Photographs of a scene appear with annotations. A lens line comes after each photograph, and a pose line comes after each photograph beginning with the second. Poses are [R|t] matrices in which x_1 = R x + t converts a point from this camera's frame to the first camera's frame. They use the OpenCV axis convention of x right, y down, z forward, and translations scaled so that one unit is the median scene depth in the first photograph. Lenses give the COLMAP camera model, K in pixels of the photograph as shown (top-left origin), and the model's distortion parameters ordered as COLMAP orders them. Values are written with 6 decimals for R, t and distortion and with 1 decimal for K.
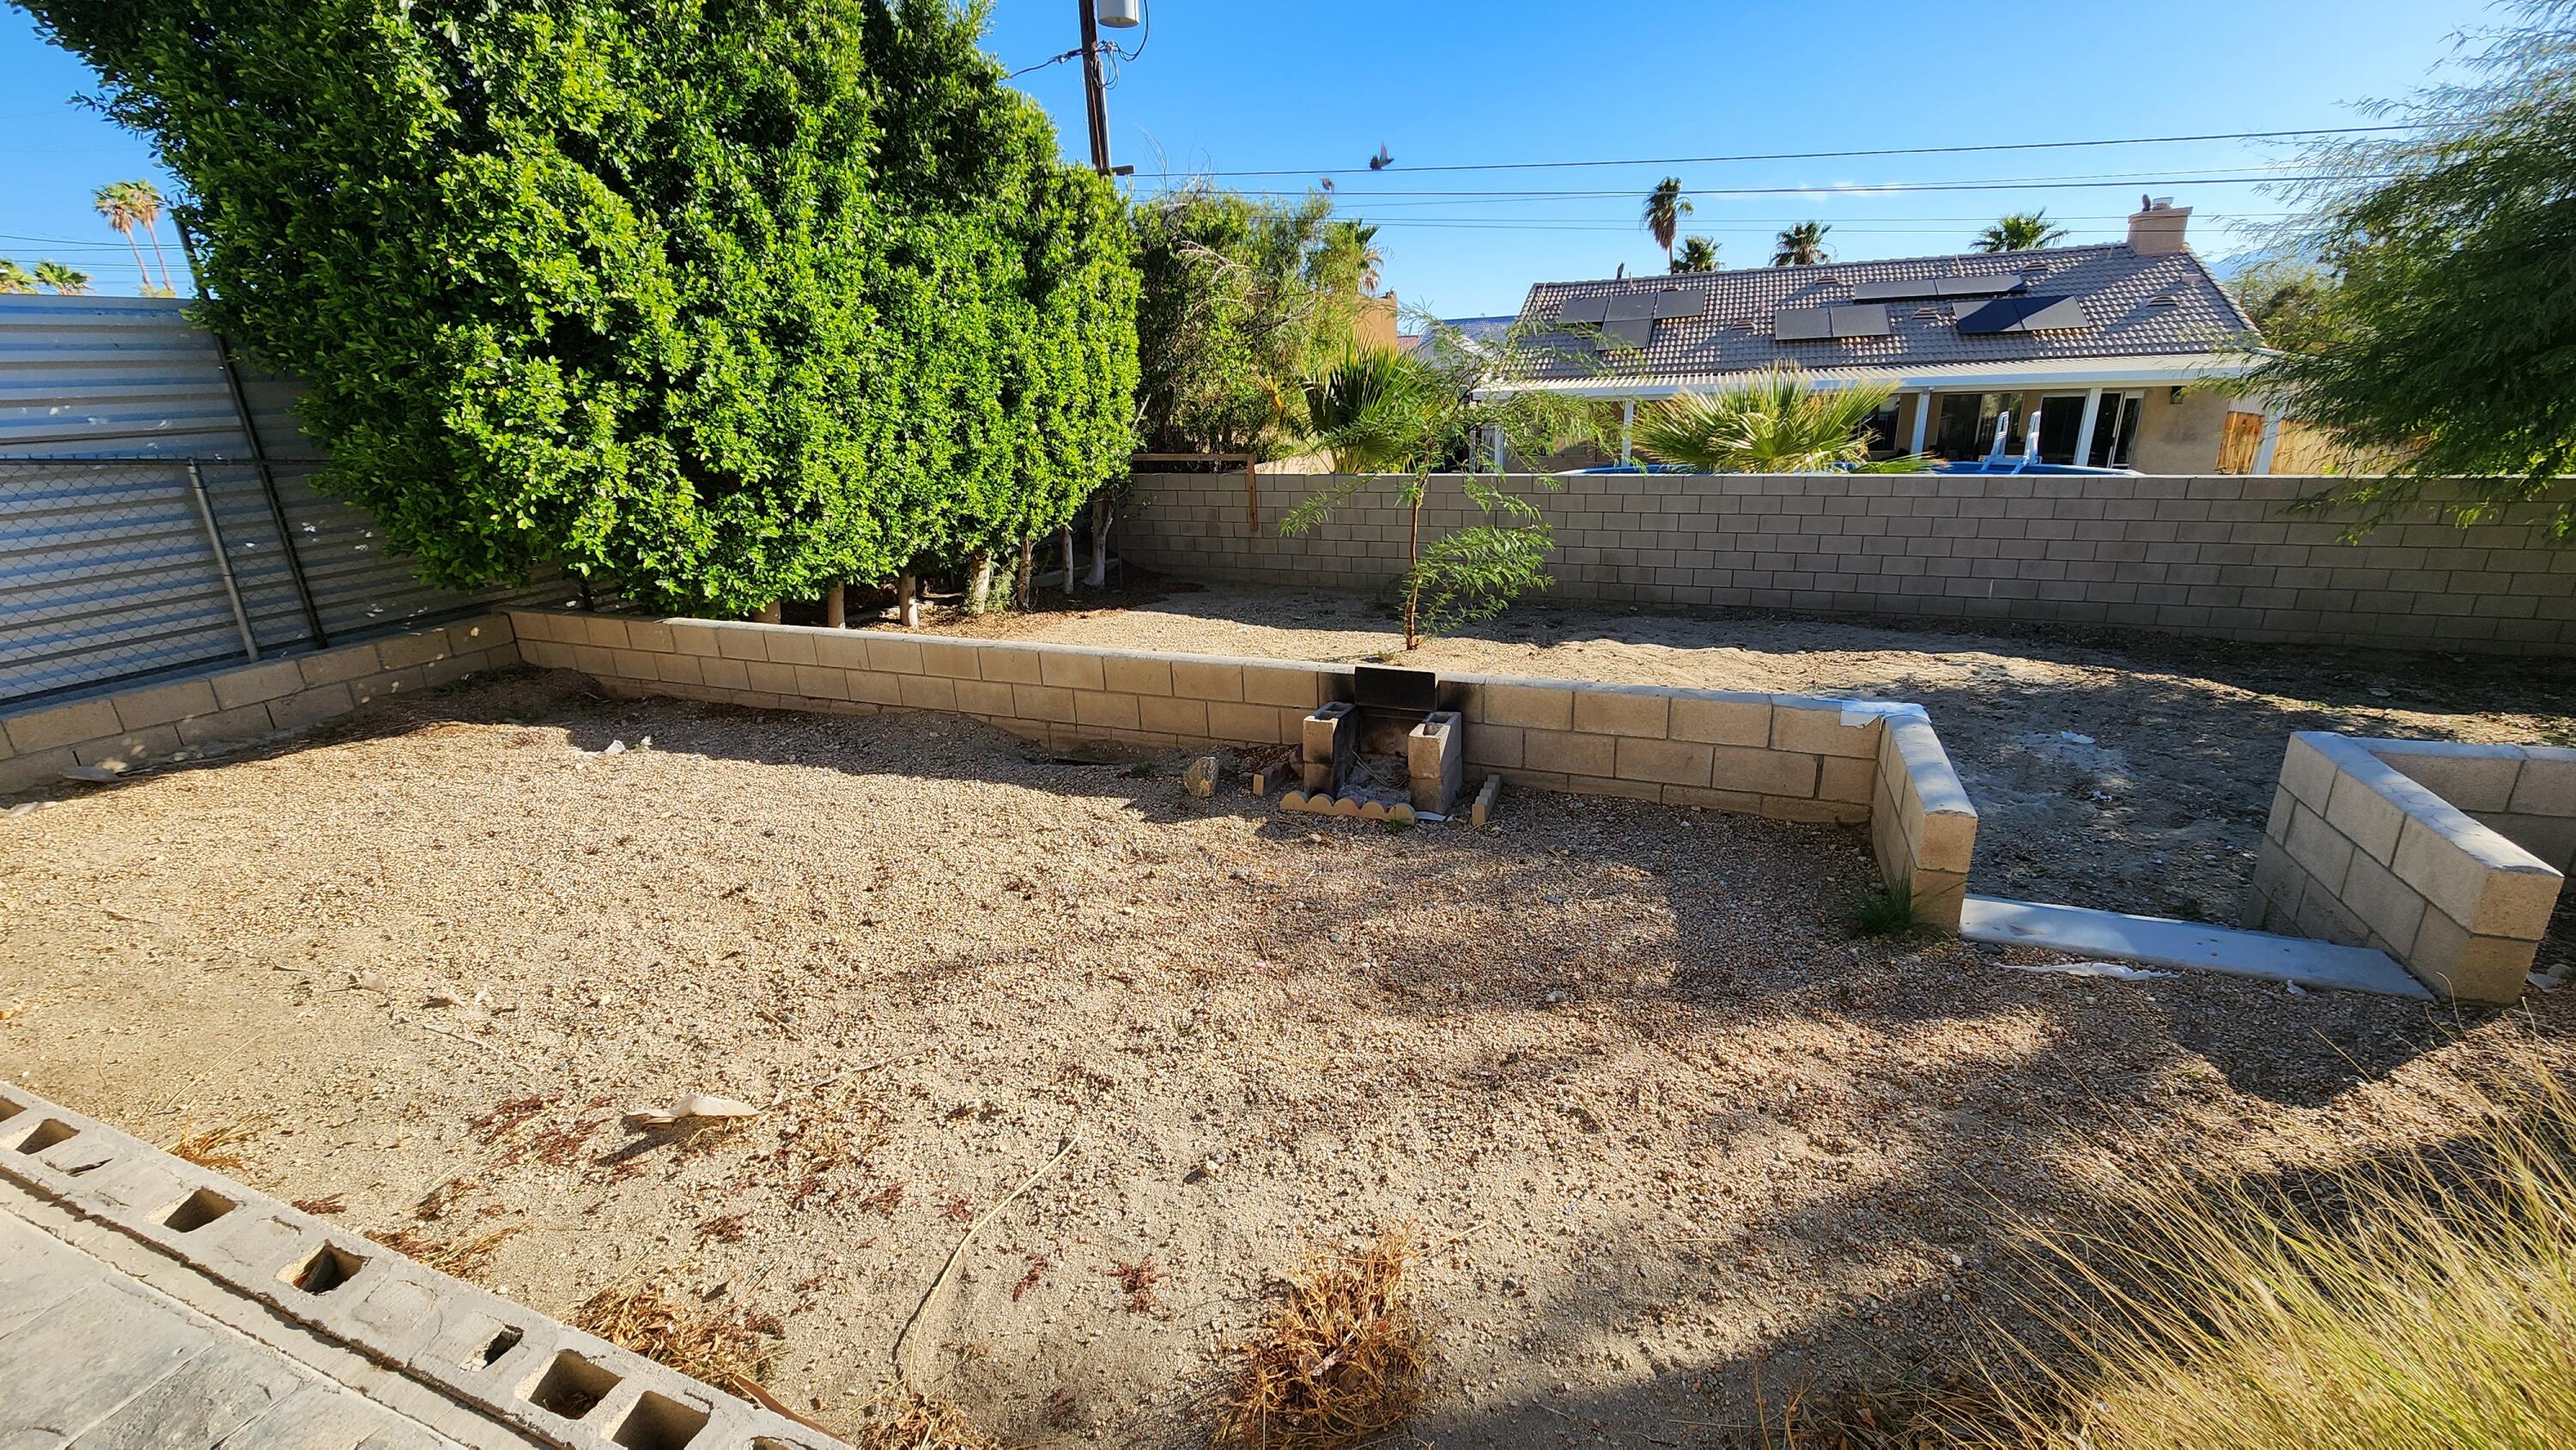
lens RADIAL K [[1064.3, 0, 1292.6], [0, 1064.3, 700.9], [0, 0, 1]] dist [0.001446, 0.000032]
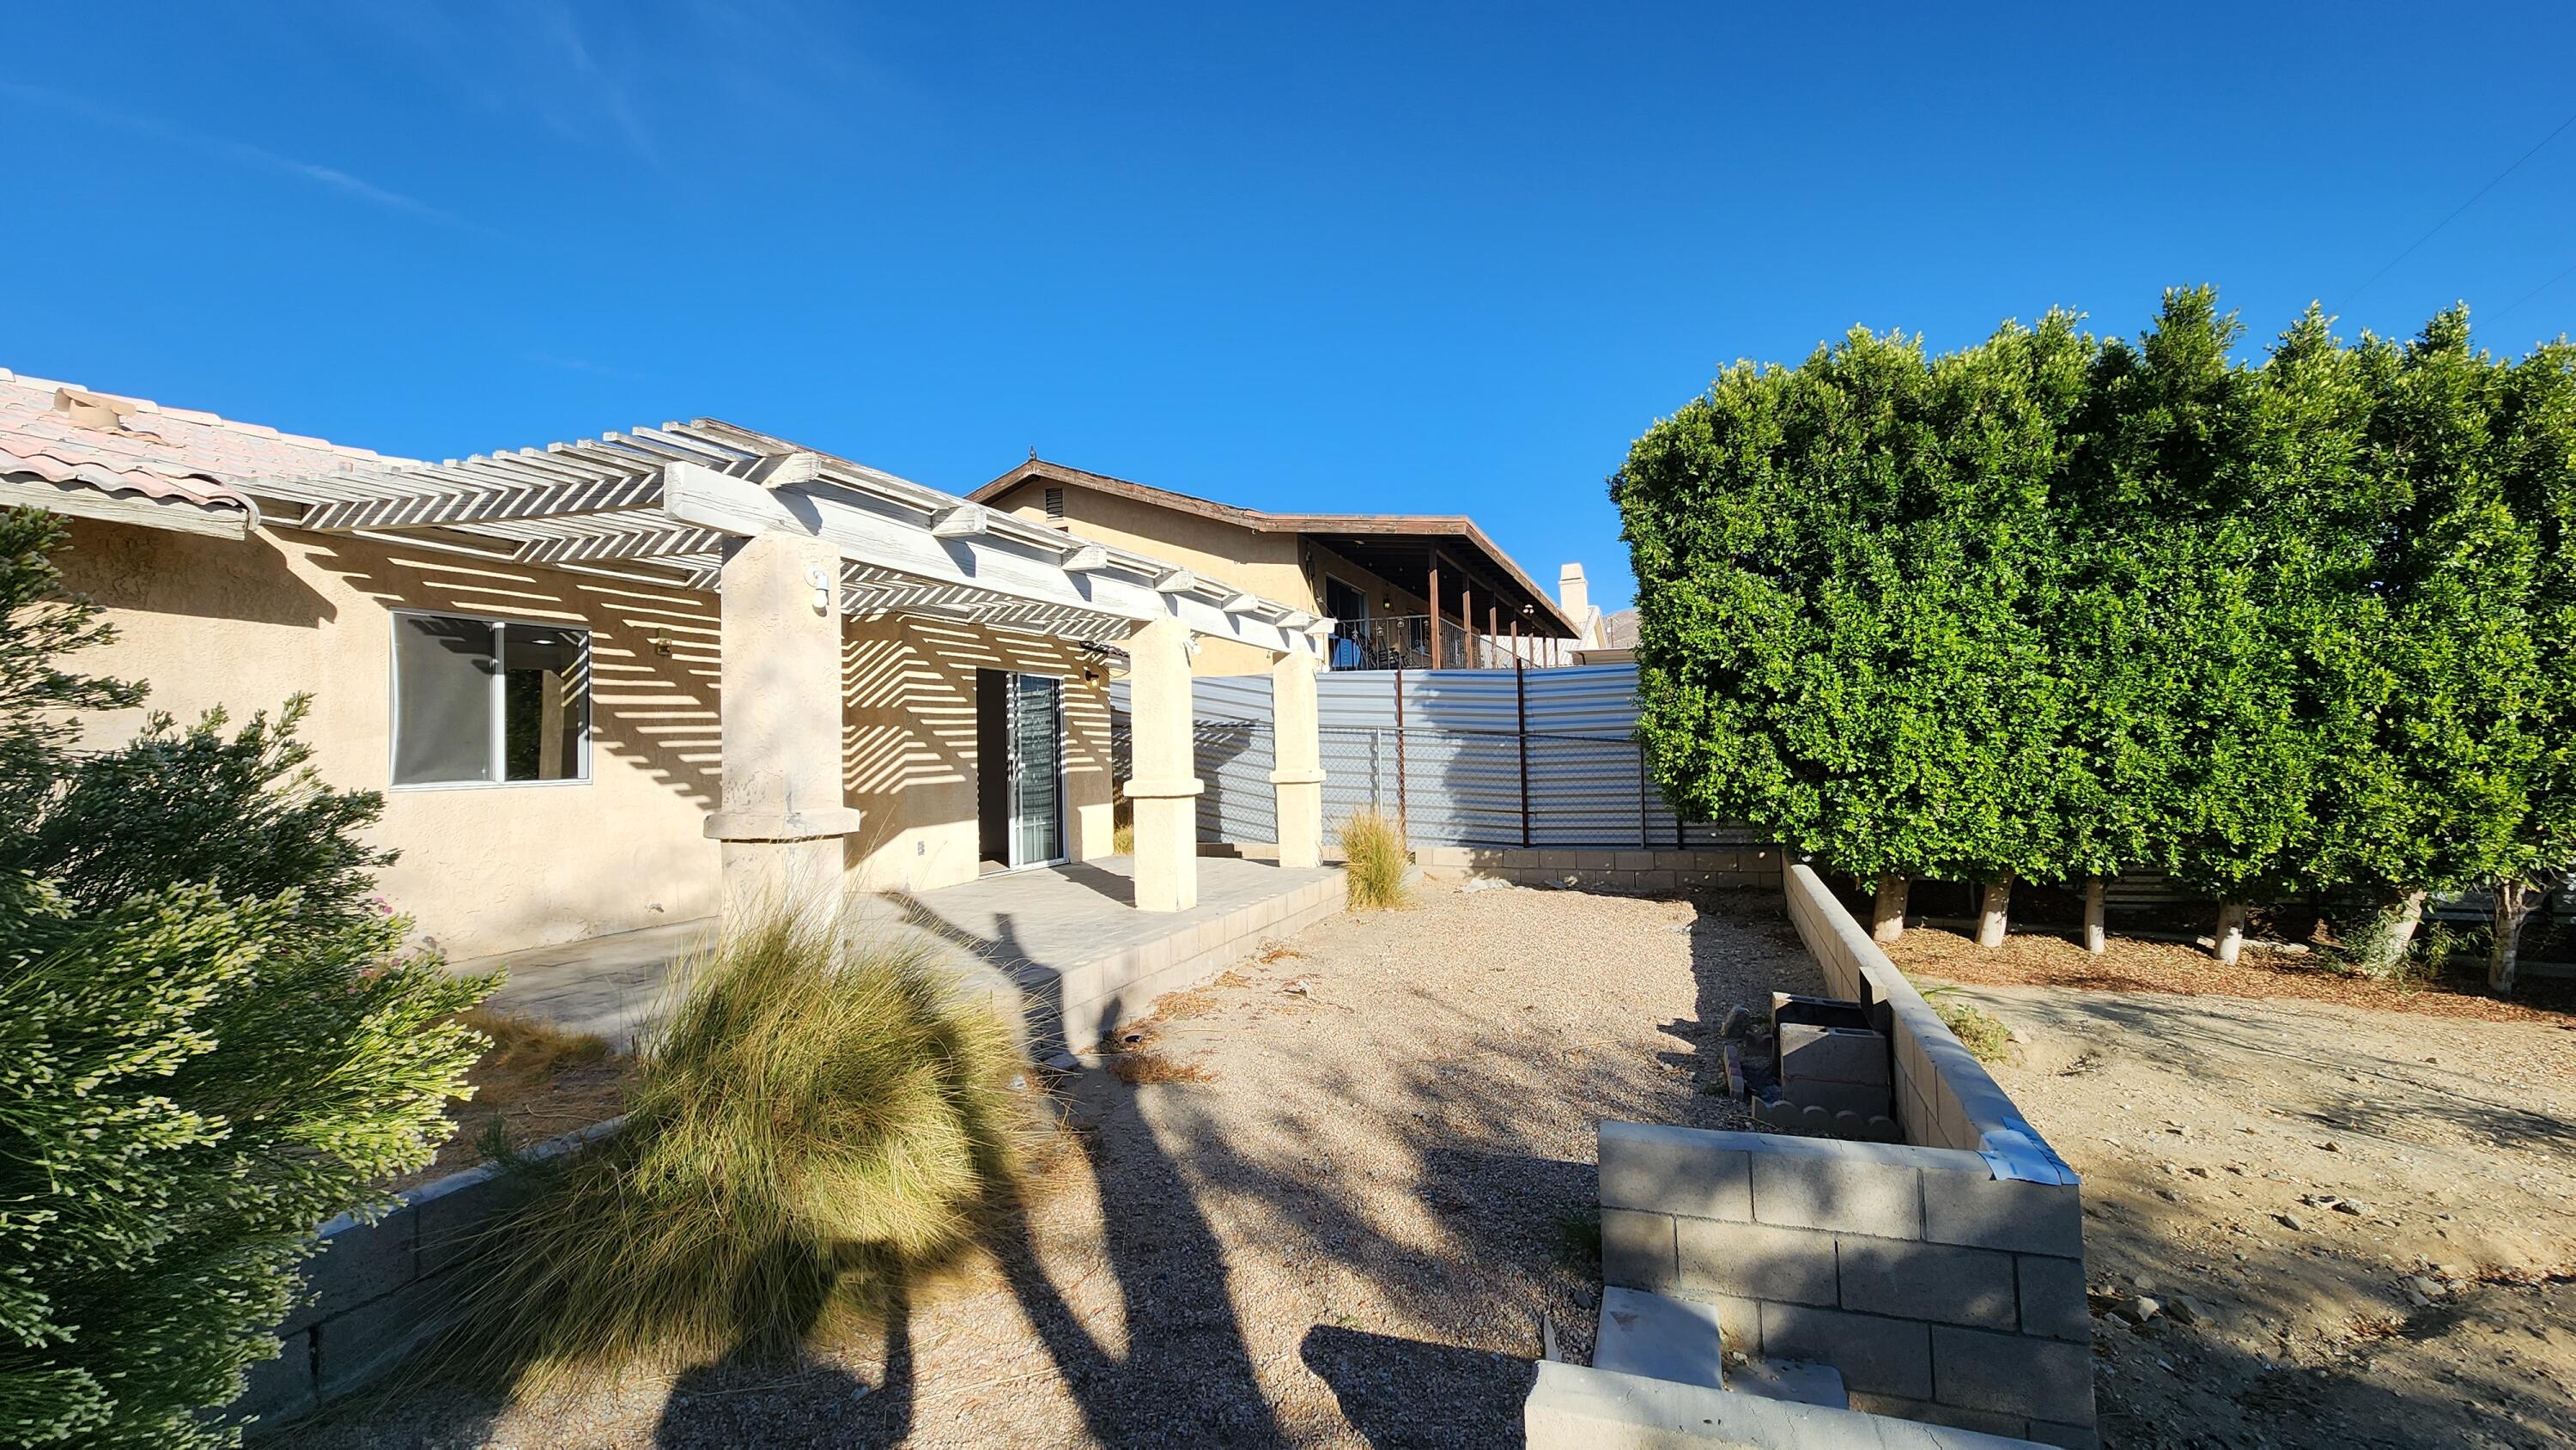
lens RADIAL K [[1064.3, 0, 1292.7], [0, 1064.3, 731.3], [0, 0, 1]] dist [0.001446, 0.000032]
pose [[0.006331, 0.009223, -0.999937, 0.856323], [-0.274067, 0.961684, 0.007135, -0.081045], [0.961690, 0.274005, 0.008616, 0.348493]]
